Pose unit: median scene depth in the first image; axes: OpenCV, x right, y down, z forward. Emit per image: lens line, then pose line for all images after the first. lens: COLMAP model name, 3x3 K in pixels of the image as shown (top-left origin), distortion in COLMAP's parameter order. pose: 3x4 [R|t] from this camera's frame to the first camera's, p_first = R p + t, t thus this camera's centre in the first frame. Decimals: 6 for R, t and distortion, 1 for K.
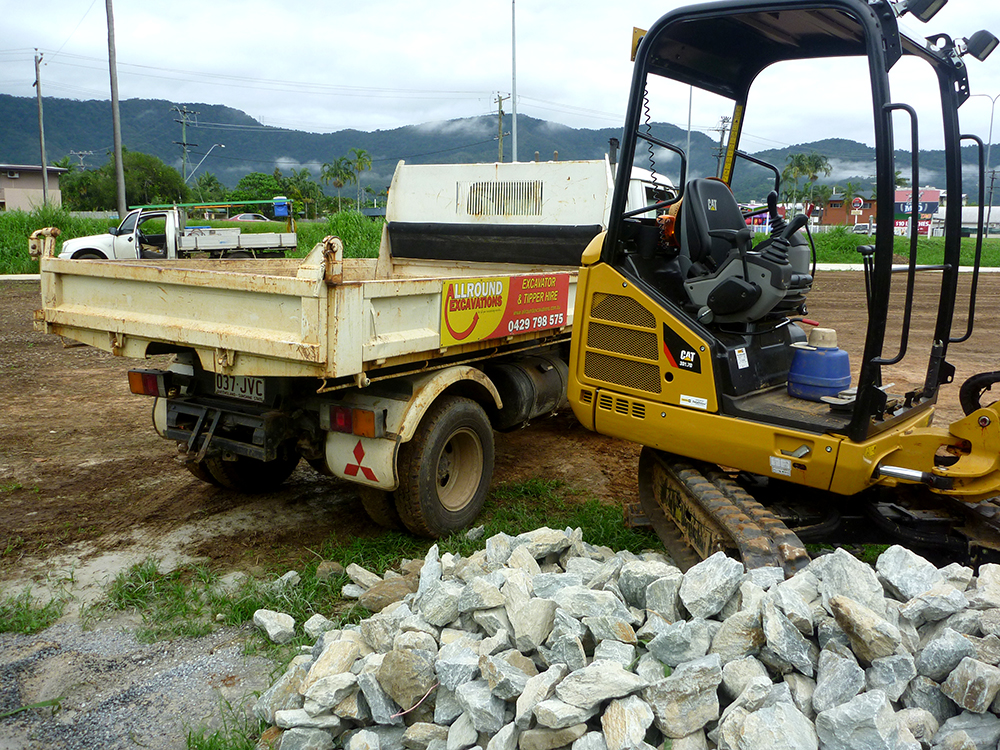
lens RADIAL K [[835.6, 0, 500.0], [0, 835.6, 375.0], [0, 0, 1]] dist [-0.034821, 0.005989]
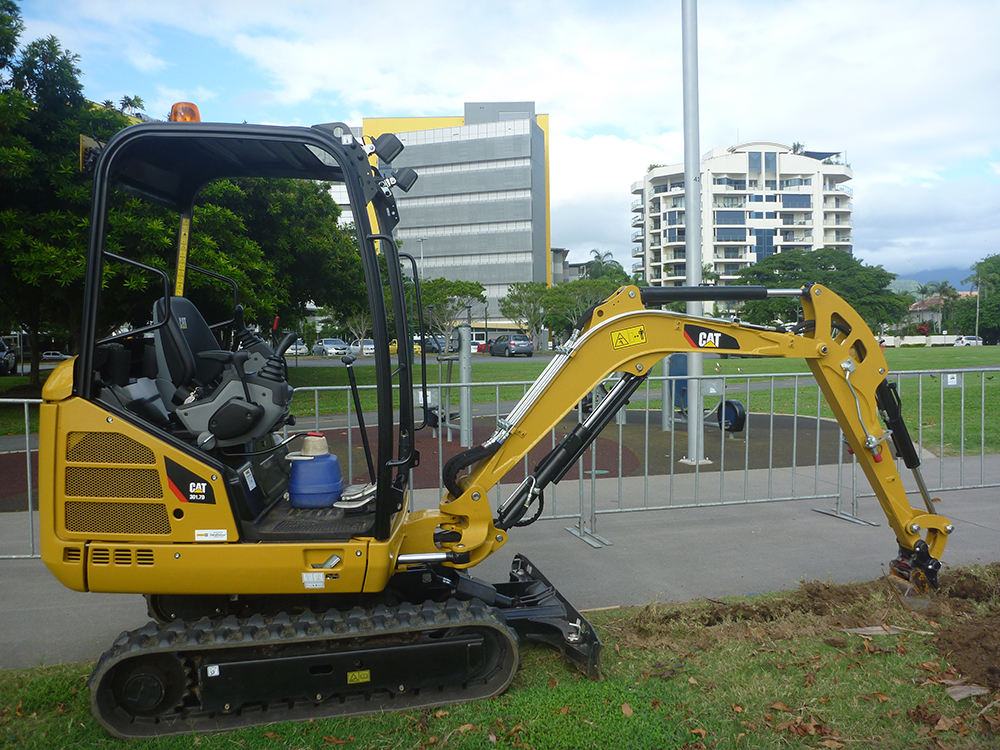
lens RADIAL K [[835.6, 0, 500.0], [0, 835.6, 375.0], [0, 0, 1]] dist [-0.034821, 0.005989]
pose [[0.705169, -0.095621, 0.702562, -0.177183], [0.156273, 0.987459, -0.022457, -0.073688], [-0.691603, 0.125627, 0.711268, 0.089493]]
